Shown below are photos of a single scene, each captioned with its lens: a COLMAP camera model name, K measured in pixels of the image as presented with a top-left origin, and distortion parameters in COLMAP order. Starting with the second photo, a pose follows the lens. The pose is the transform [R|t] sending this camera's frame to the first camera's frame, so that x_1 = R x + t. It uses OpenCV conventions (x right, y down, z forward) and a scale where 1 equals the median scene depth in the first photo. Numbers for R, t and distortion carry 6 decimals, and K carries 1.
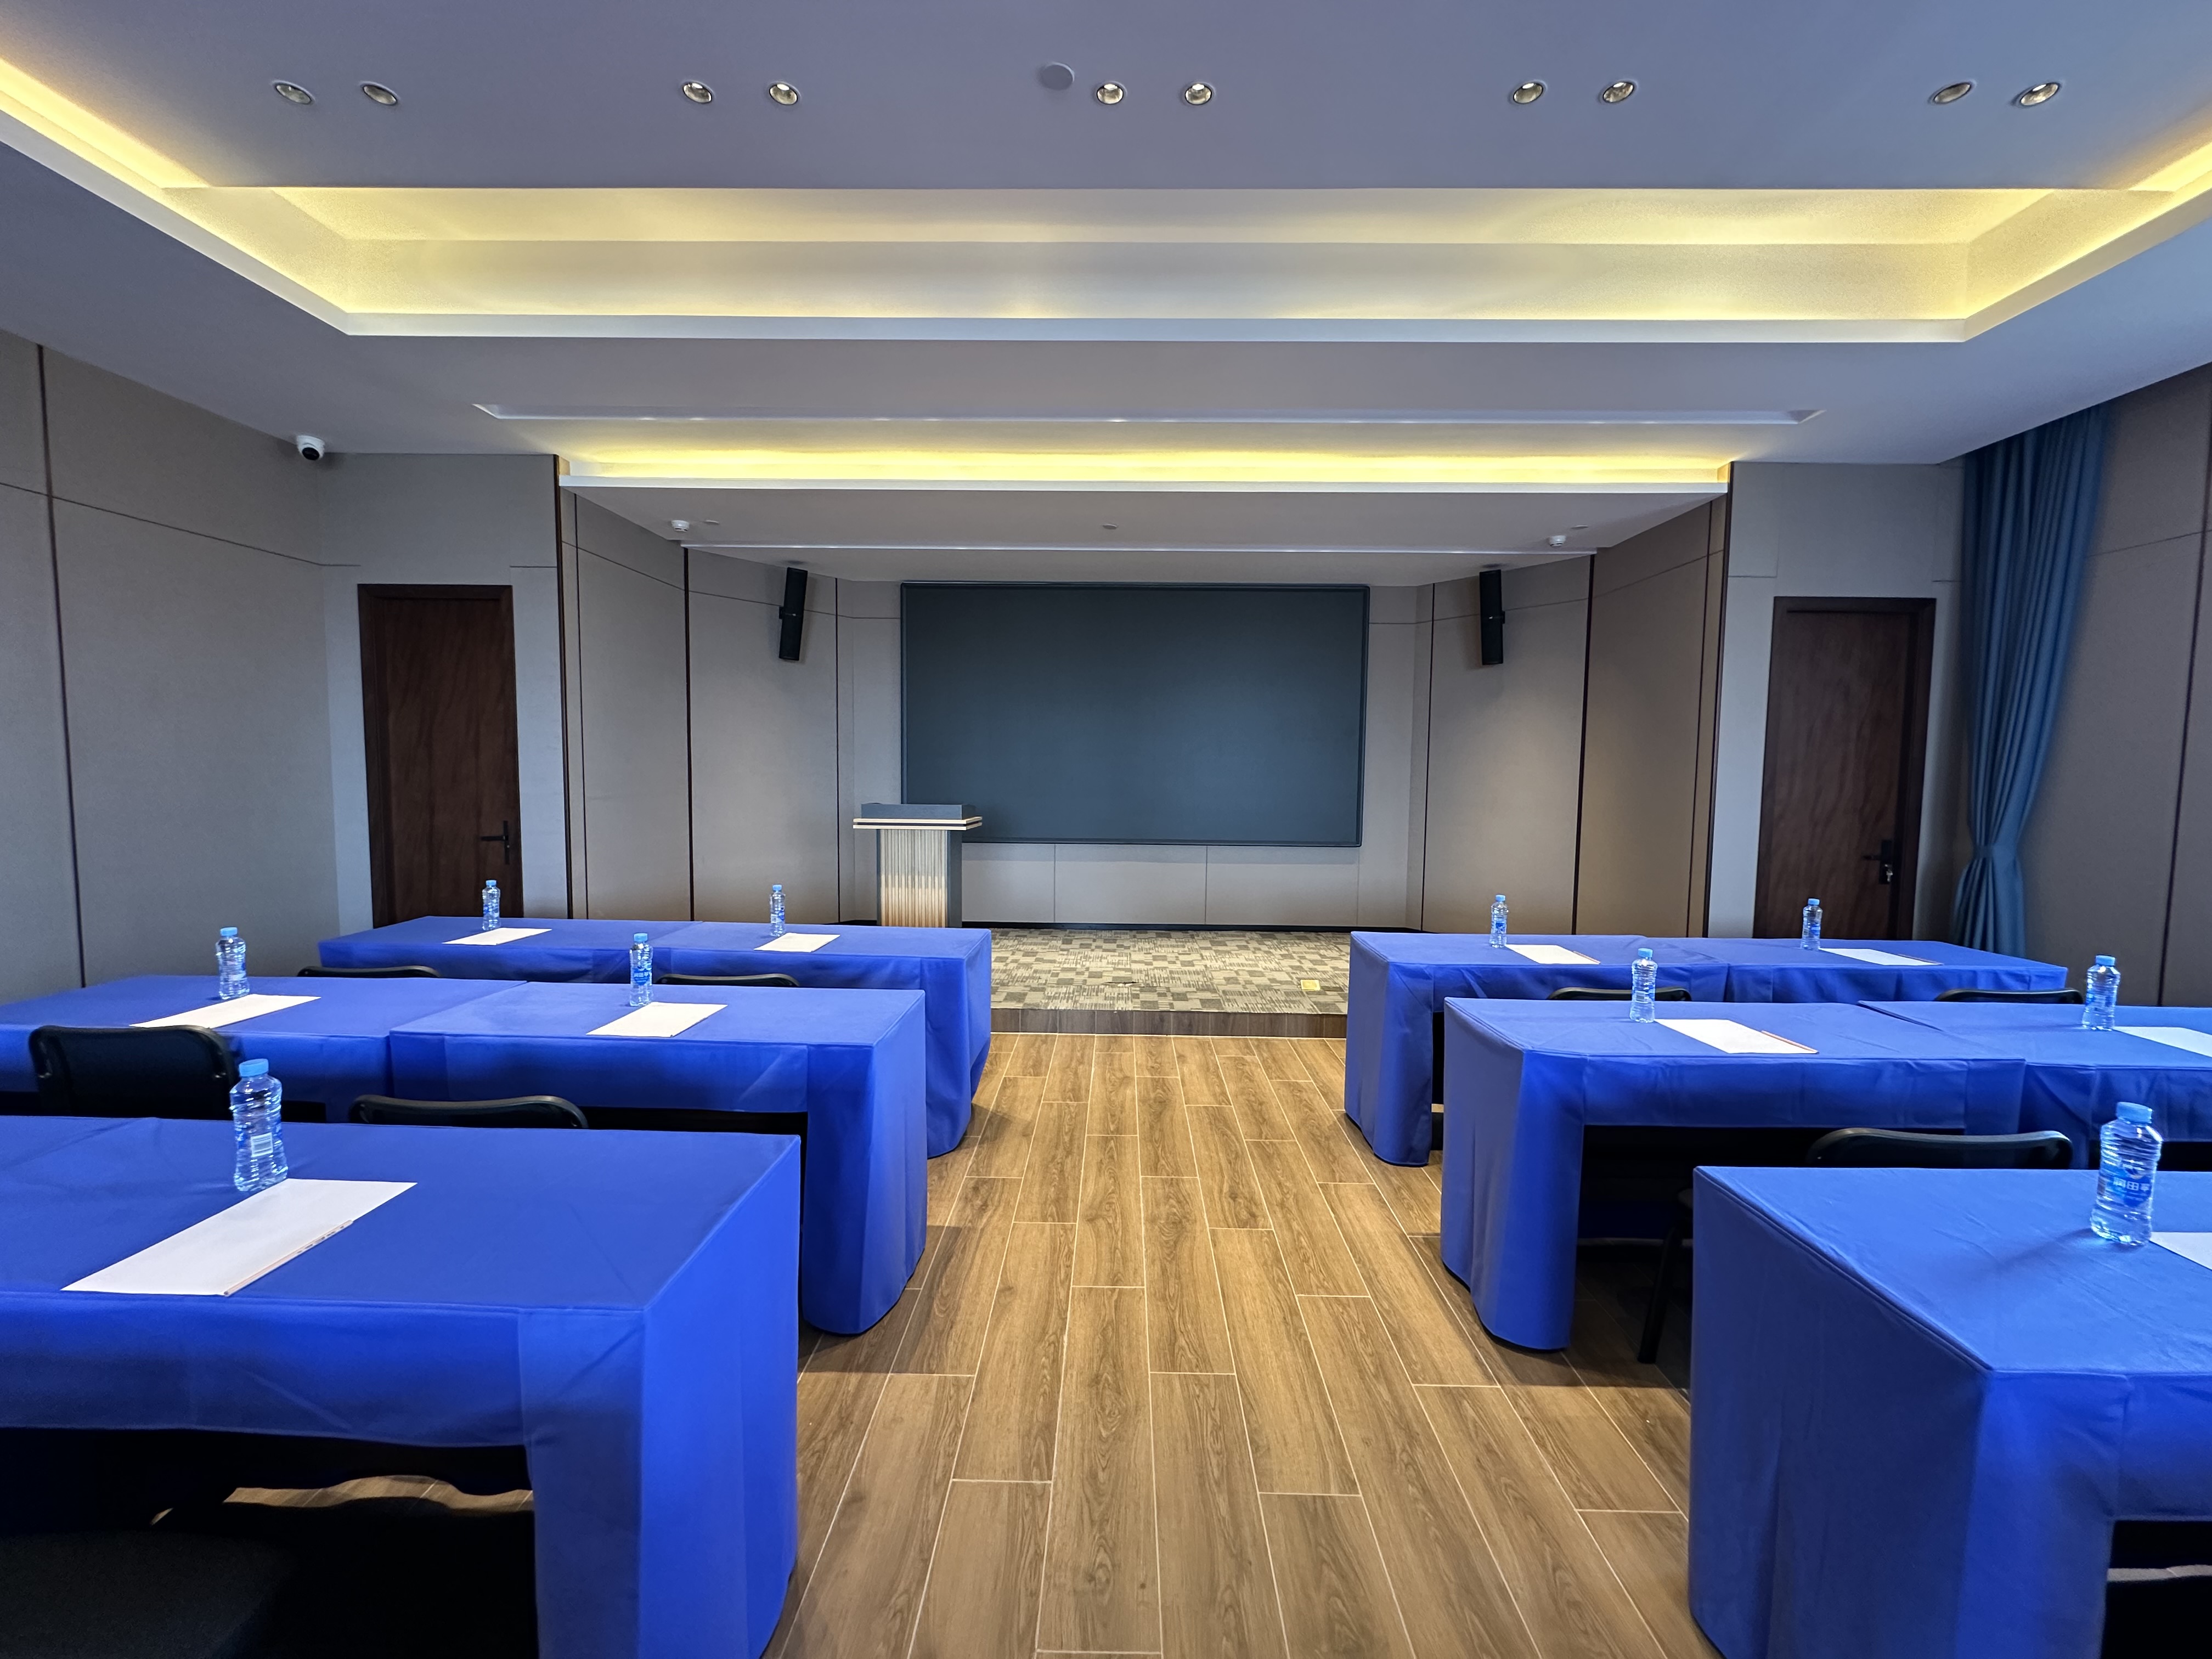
lens RADIAL K [[871.1, 0, 1103.8], [0, 871.1, 836.7], [0, 0, 1]] dist [-0.003191, 0.000460]
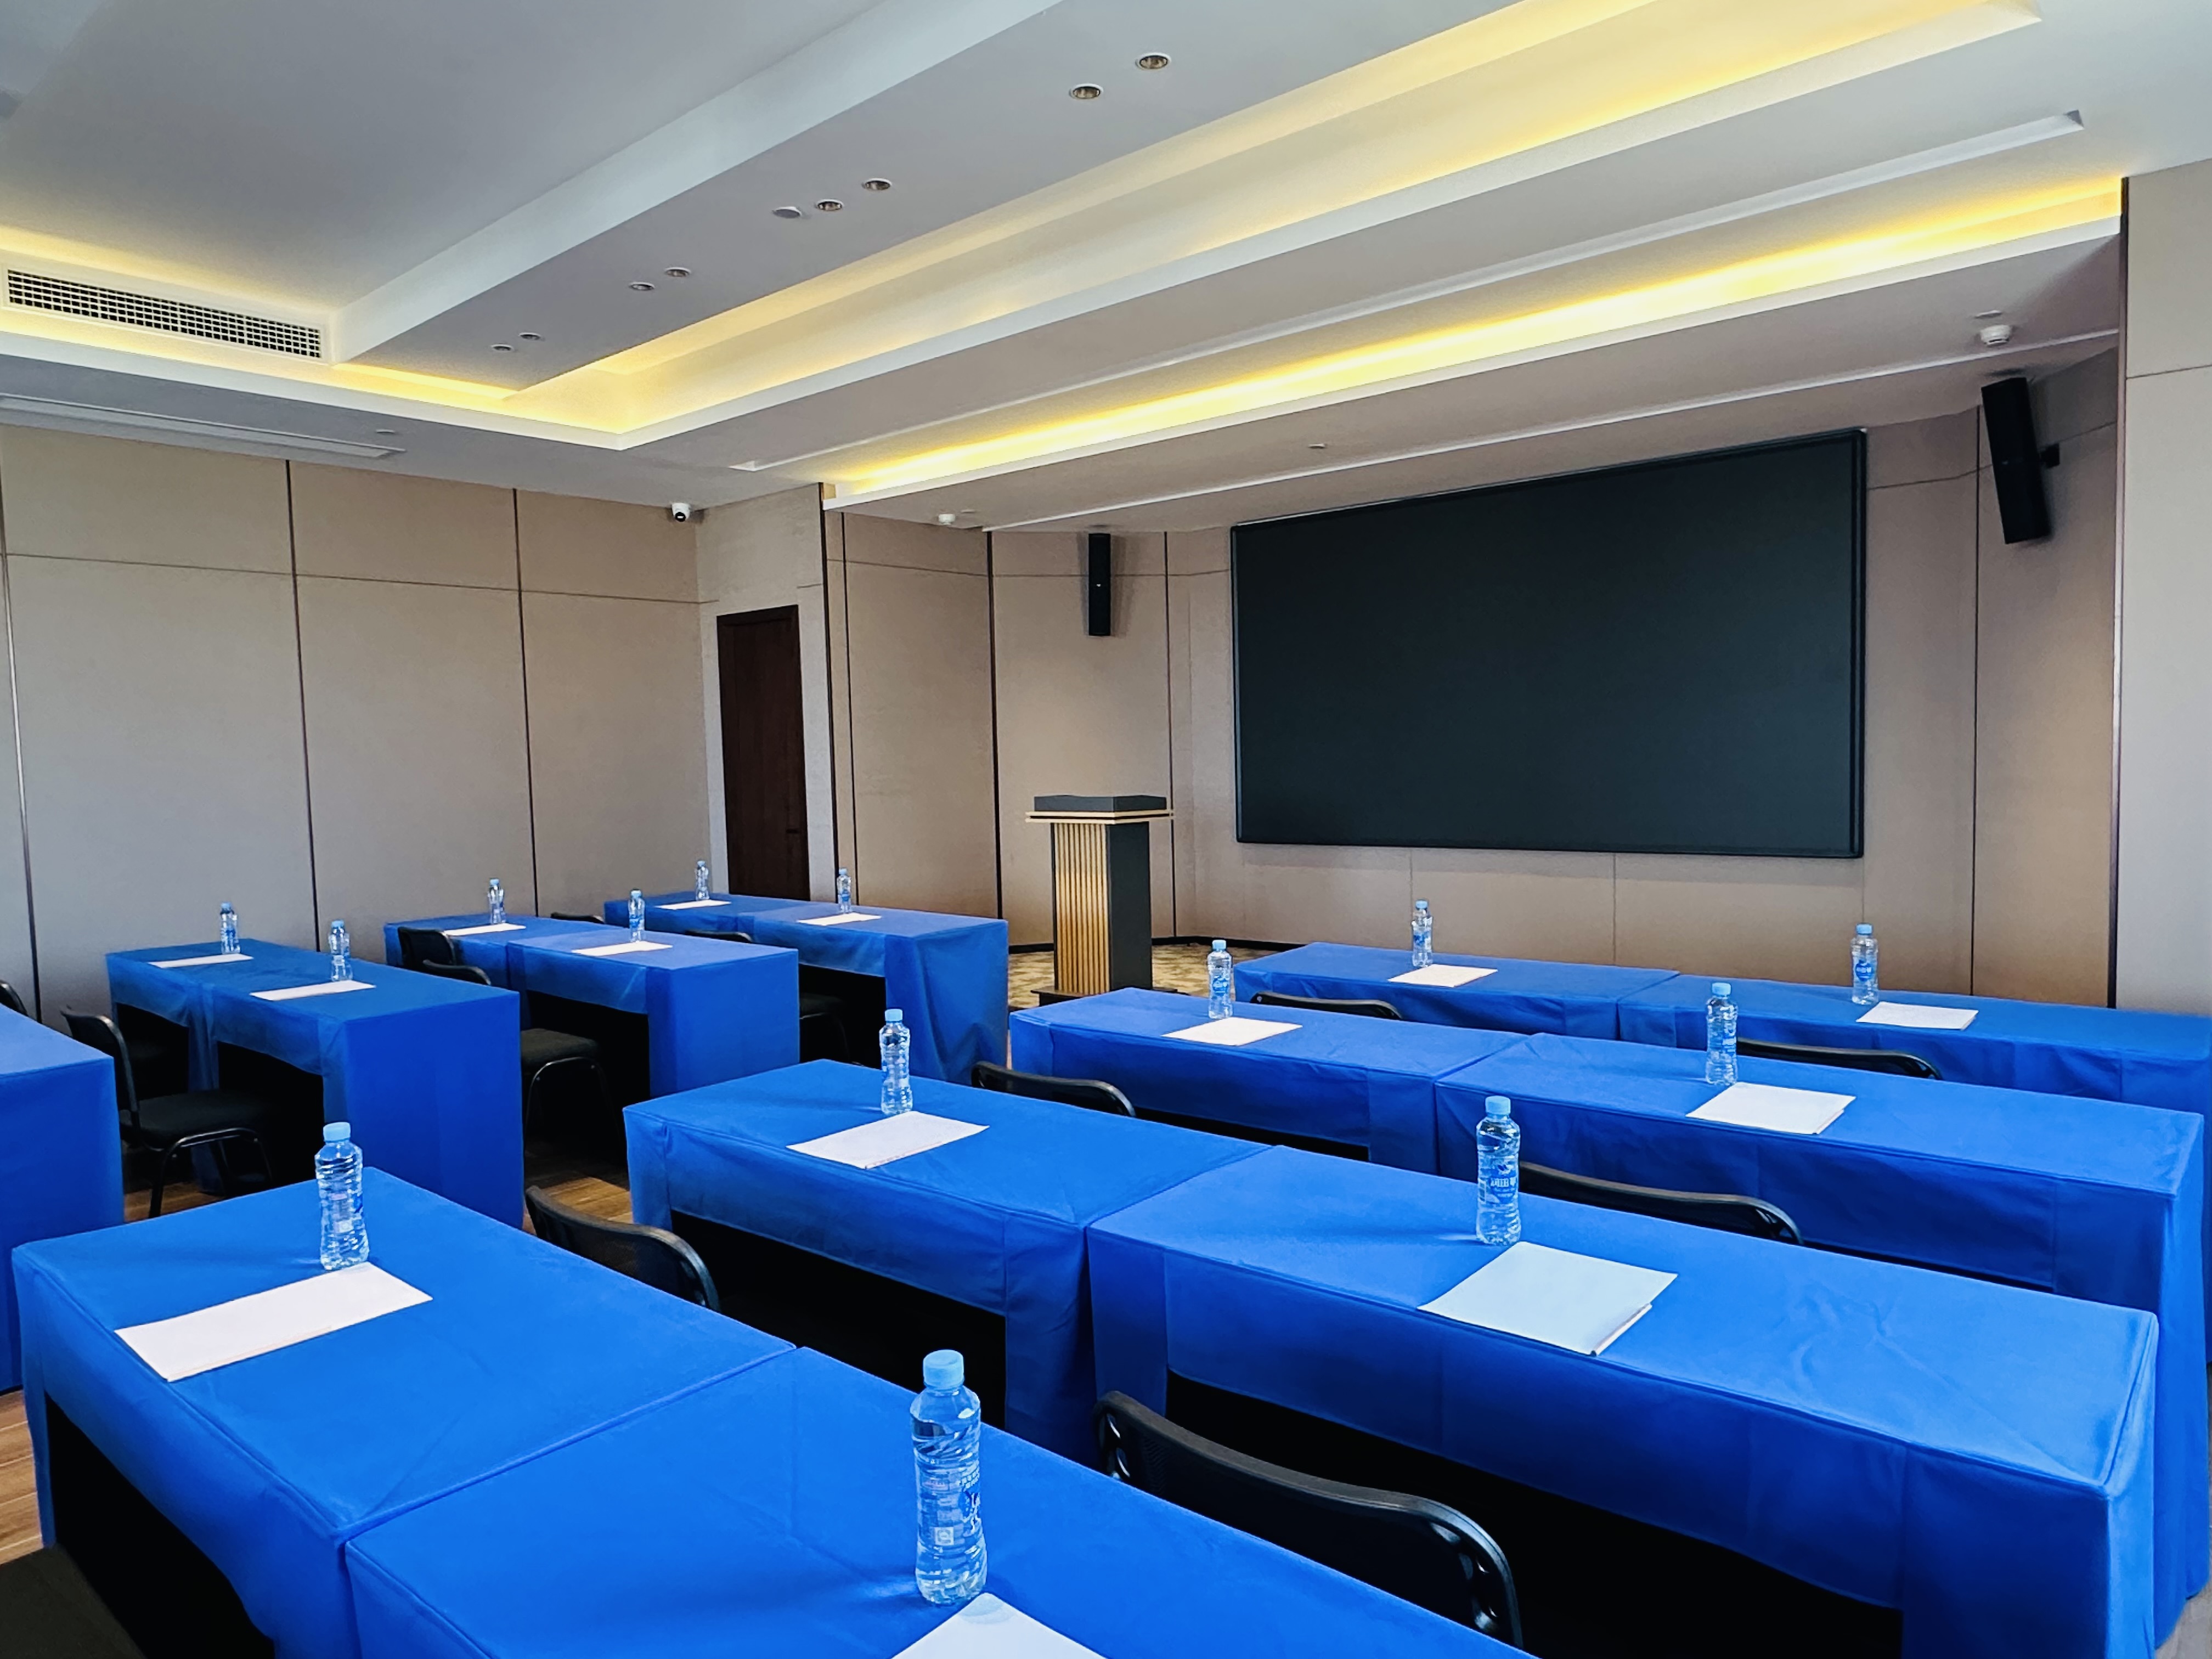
lens RADIAL K [[1404.6, 0, 1107.7], [0, 1404.6, 844.1], [0, 0, 1]] dist [-0.003805, 0.003807]
pose [[0.767275, 0.010385, -0.641234, 0.772783], [-0.015227, 0.999882, -0.002027, 0.016018], [0.641137, 0.011319, 0.767343, -0.121893]]
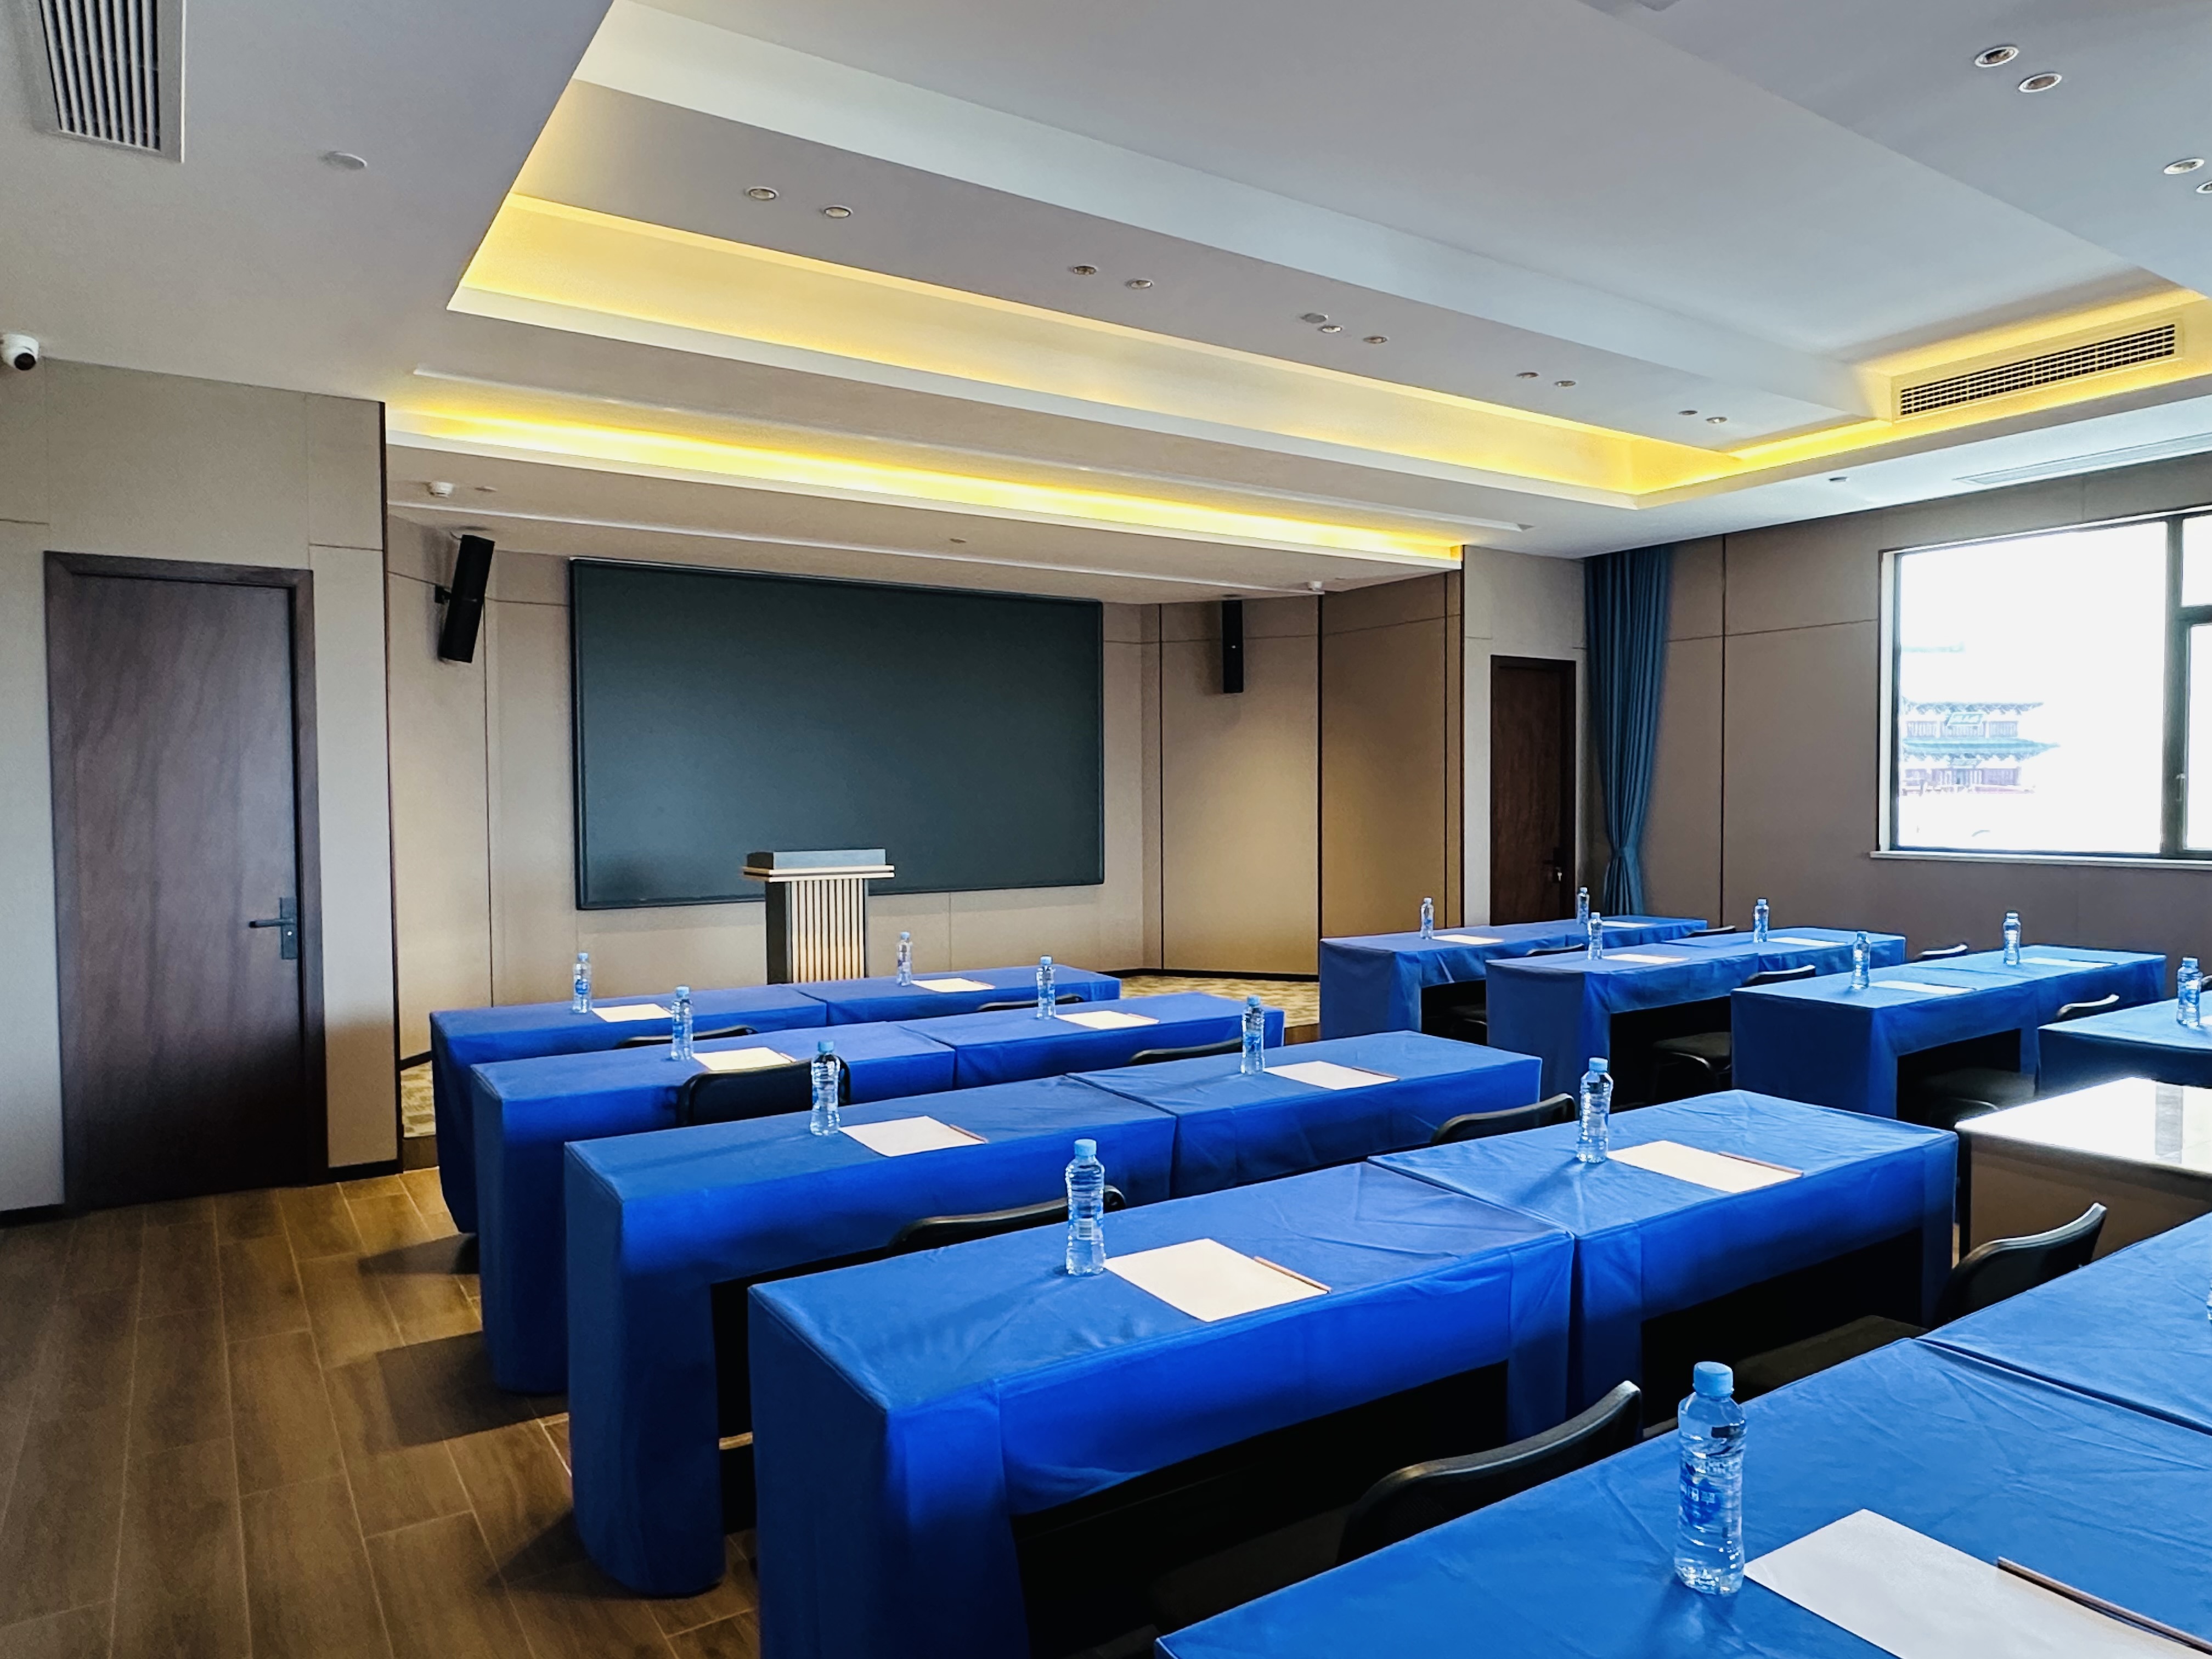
lens RADIAL K [[1404.6, 0, 1096.6], [0, 1404.6, 830.7], [0, 0, 1]] dist [-0.003805, 0.003807]
pose [[0.825342, -0.032444, 0.563700, -0.797062], [0.062921, 0.997414, -0.034719, 0.008022], [-0.561116, 0.064124, 0.825250, -0.307740]]
